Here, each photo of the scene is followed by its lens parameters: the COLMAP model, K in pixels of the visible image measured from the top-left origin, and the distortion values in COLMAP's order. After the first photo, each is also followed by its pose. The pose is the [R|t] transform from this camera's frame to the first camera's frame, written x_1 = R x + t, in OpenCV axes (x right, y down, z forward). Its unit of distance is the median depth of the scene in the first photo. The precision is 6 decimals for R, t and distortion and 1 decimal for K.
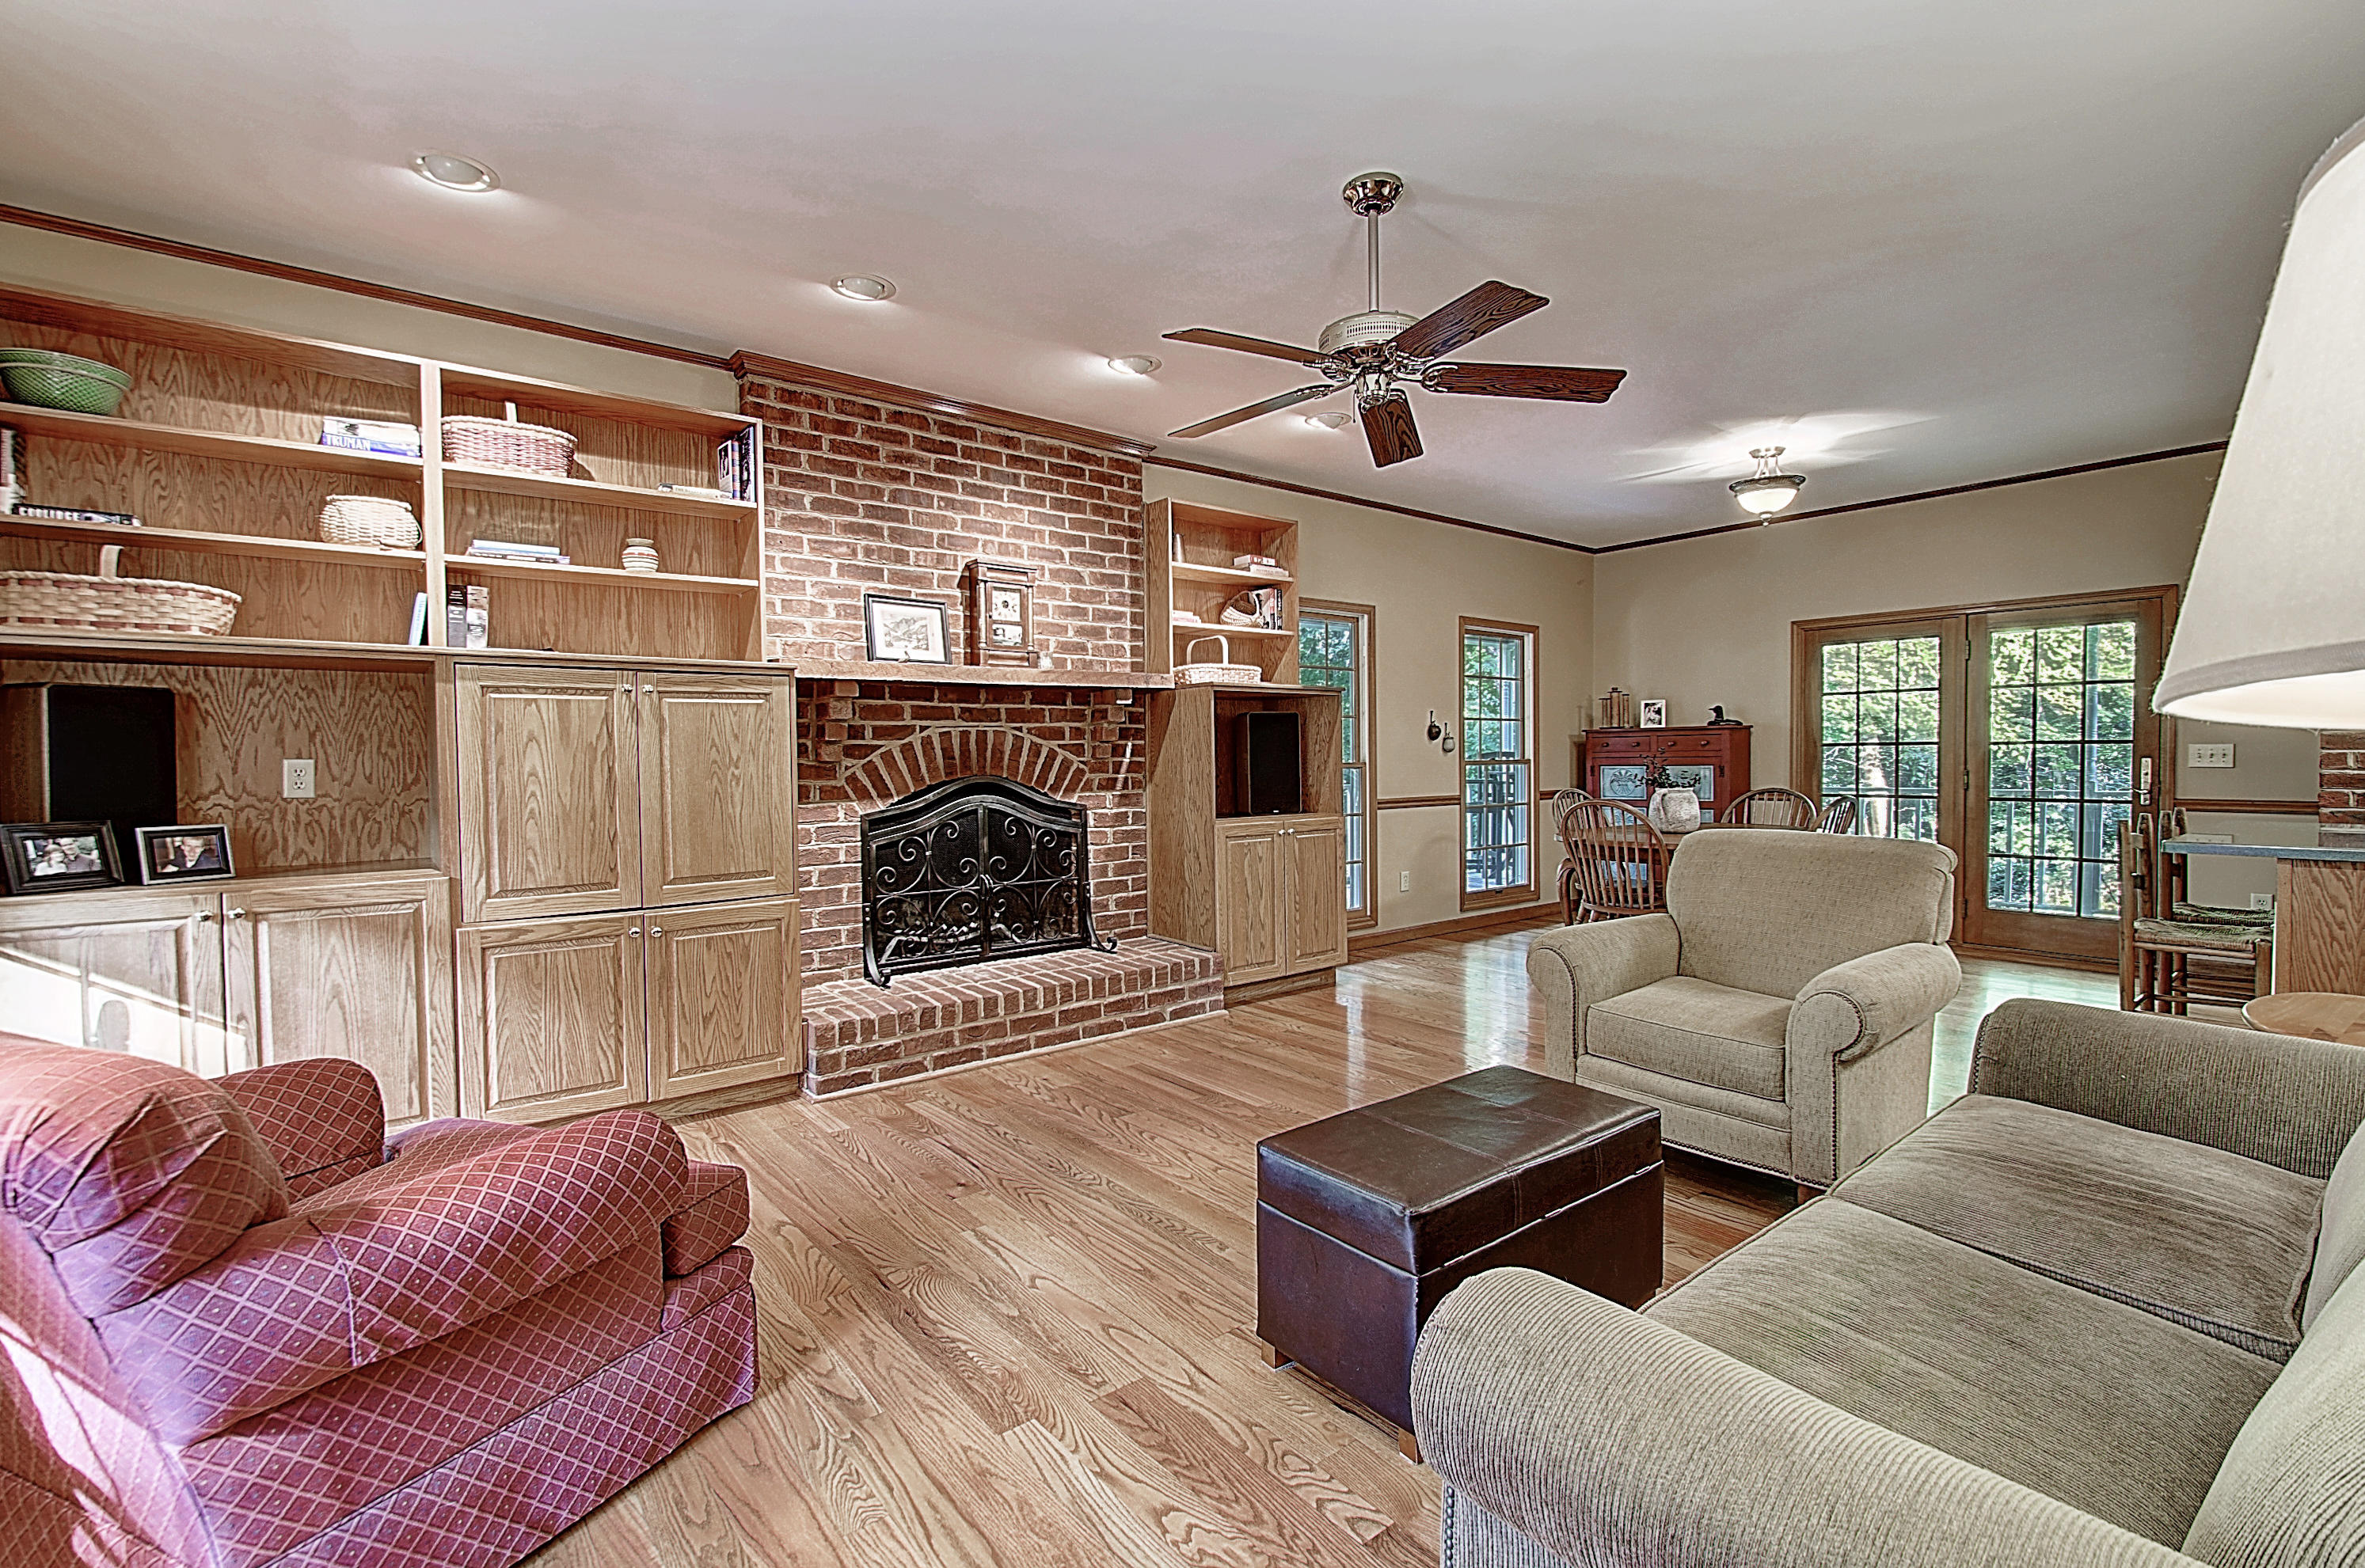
lens RADIAL K [[1045.9, 0, 1186.1], [0, 1045.9, 781.1], [0, 0, 1]] dist [-0.001208, -0.000159]
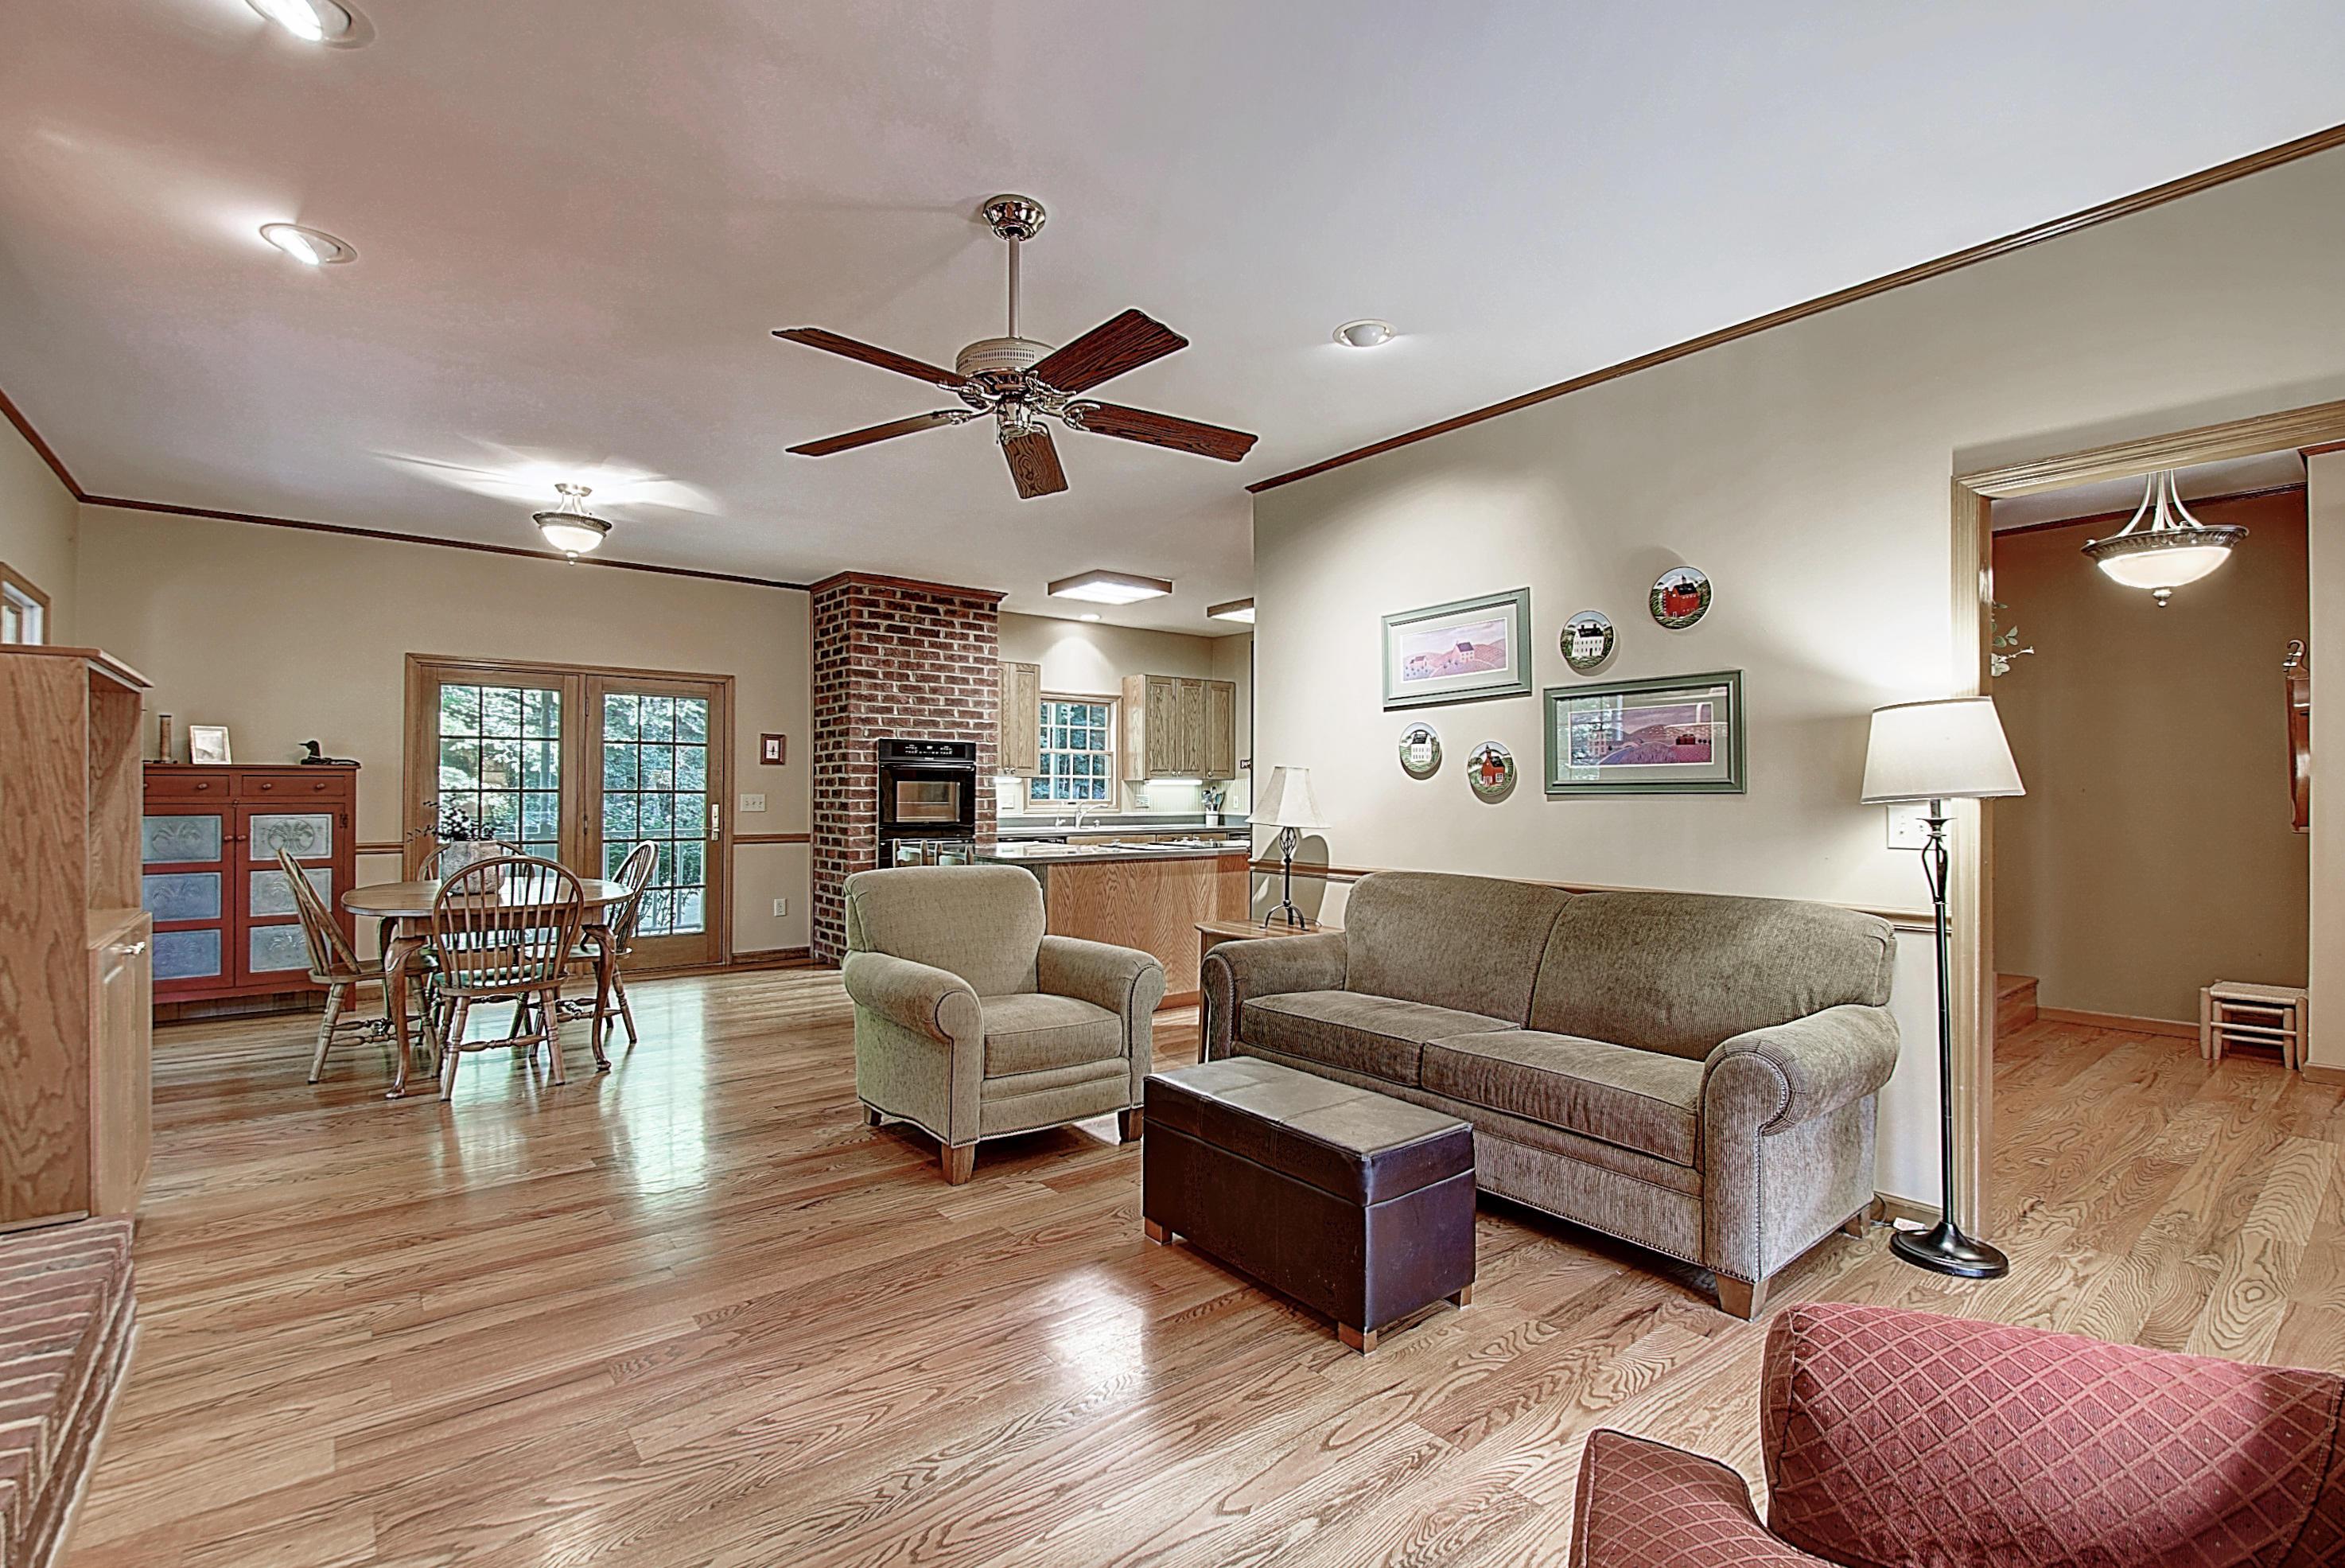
lens RADIAL K [[1043.7, 0, 1161.5], [0, 1043.7, 779.1], [0, 0, 1]] dist [-0.001237, -0.000690]
pose [[0.012889, 0.021464, 0.999687, -0.483473], [0.021540, 0.999532, -0.021738, -0.017015], [-0.999685, 0.021814, 0.012421, 0.548062]]
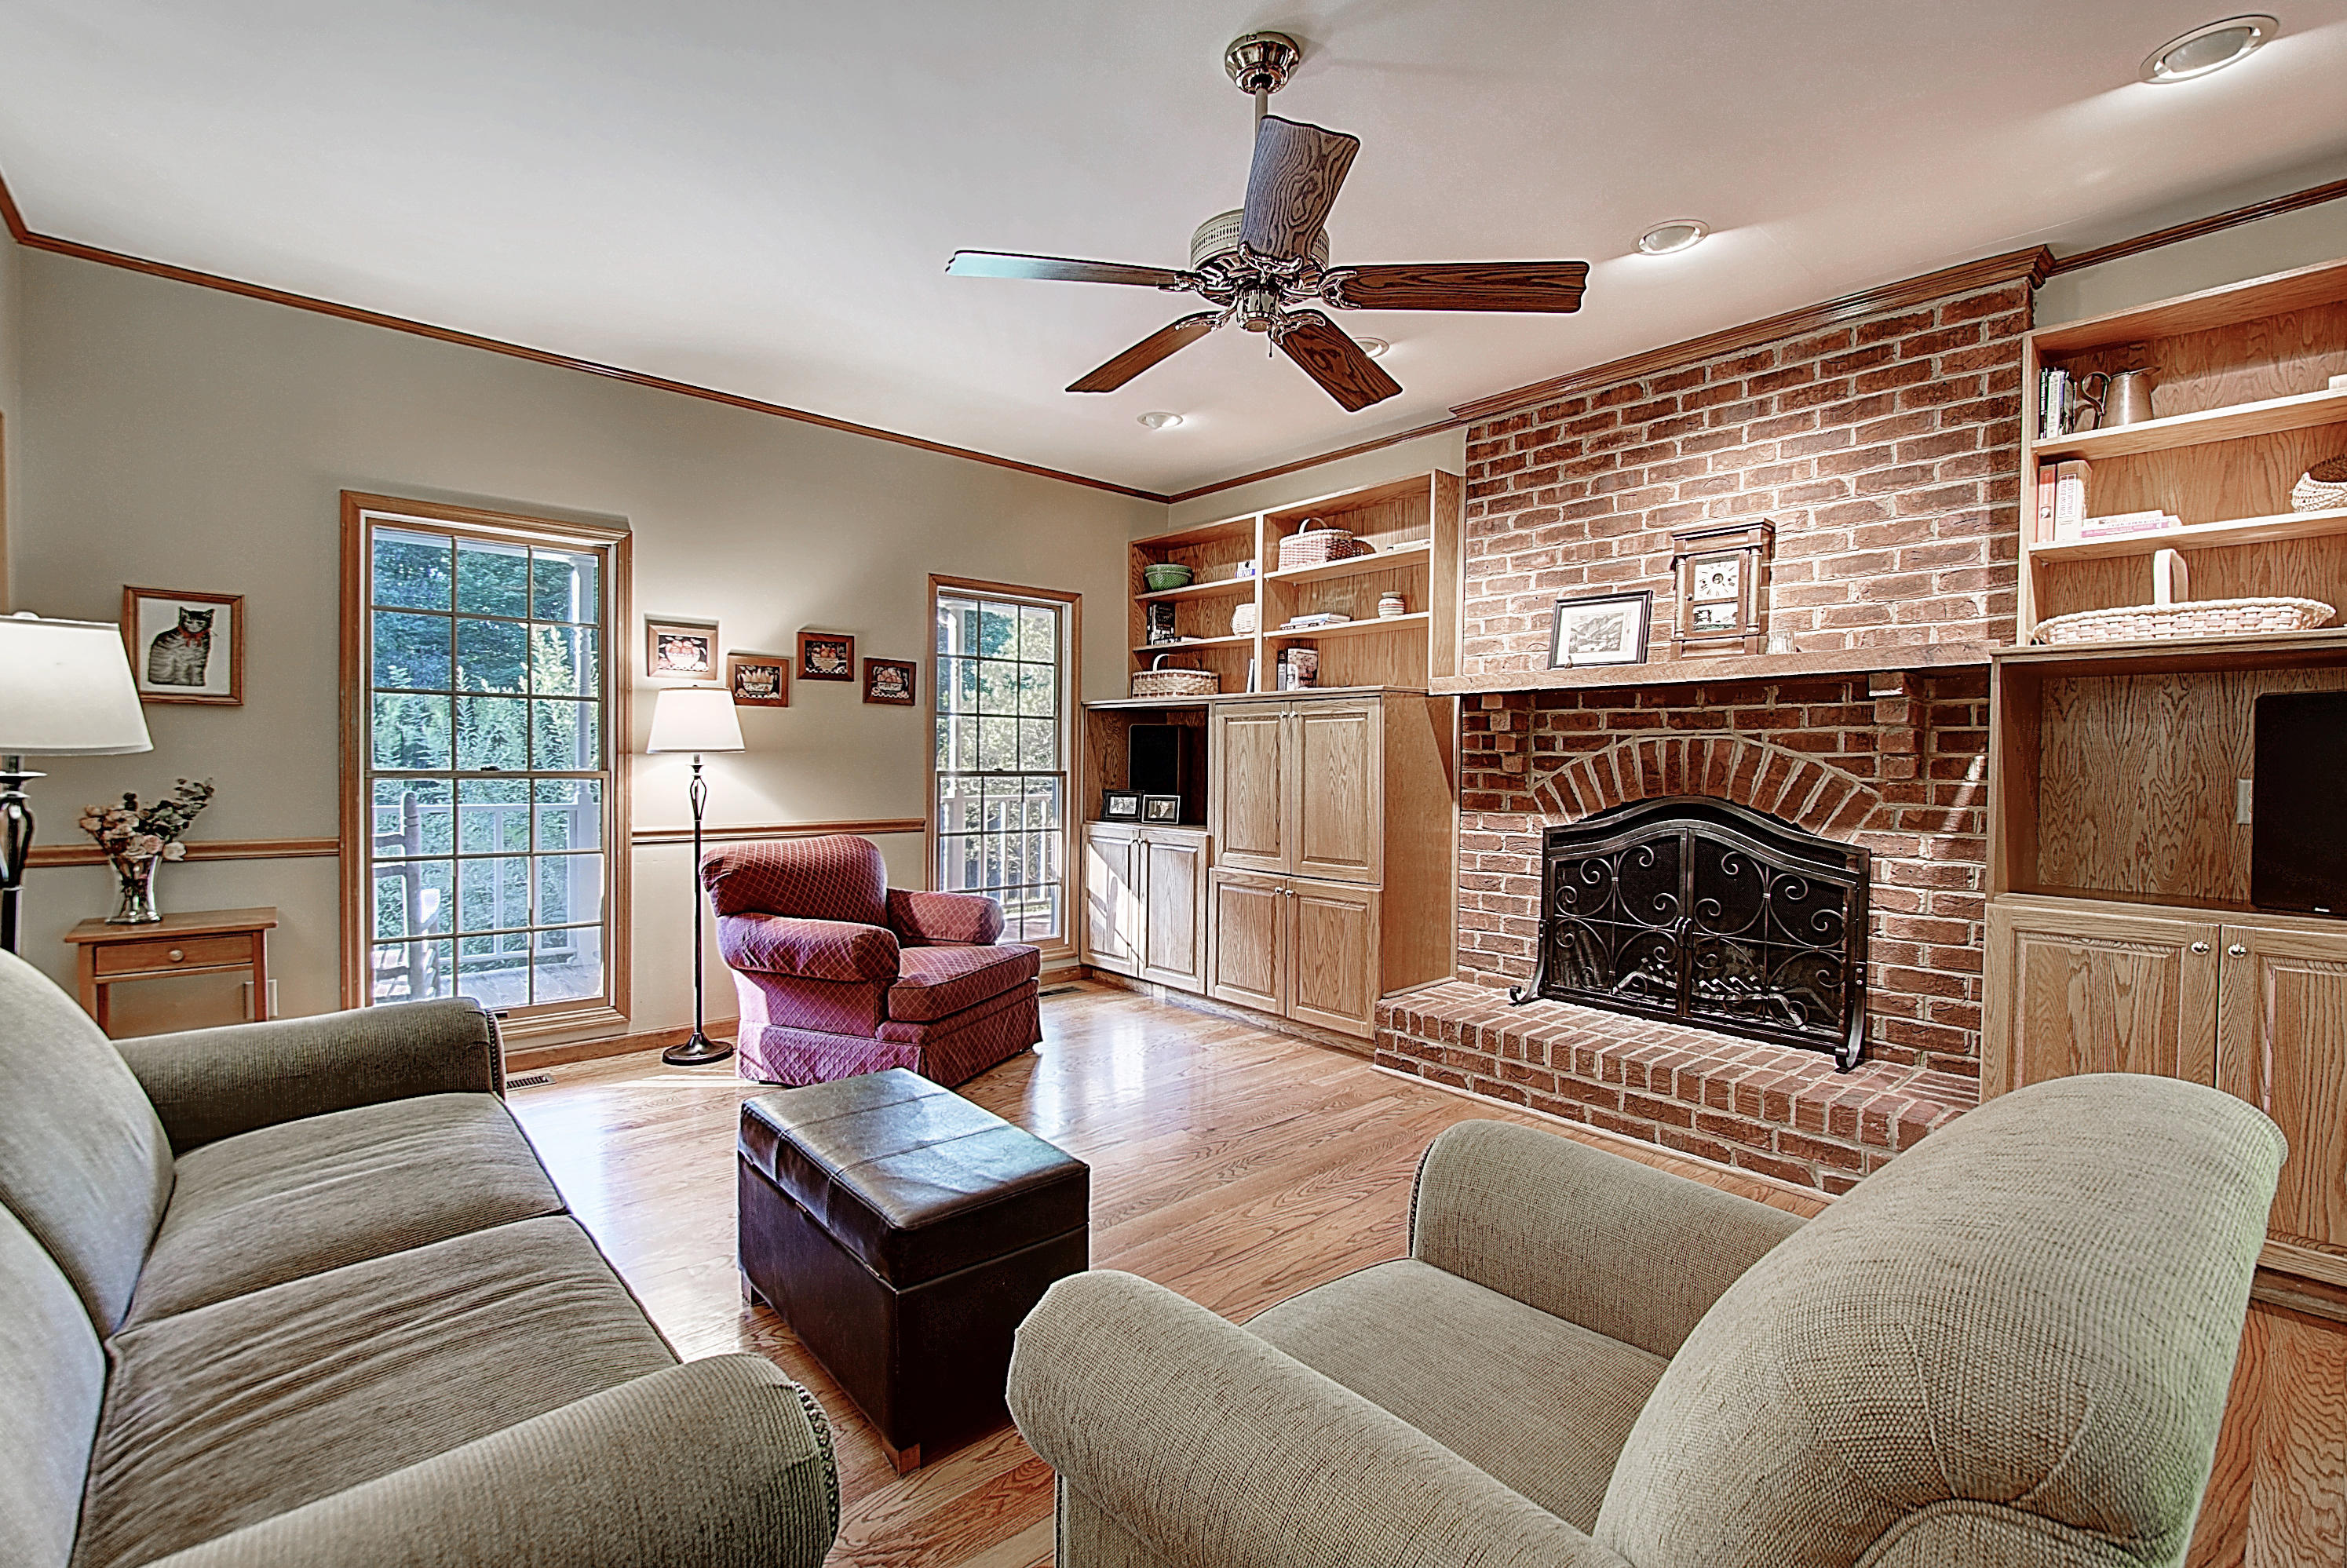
lens RADIAL K [[1044.4, 0, 1162.5], [0, 1044.4, 779.1], [0, 0, 1]] dist [-0.001237, -0.000690]
pose [[0.032928, 0.028703, -0.999045, 0.628137], [-0.037355, 0.998924, 0.027468, -0.026023], [0.998759, 0.036415, 0.033965, 0.590453]]
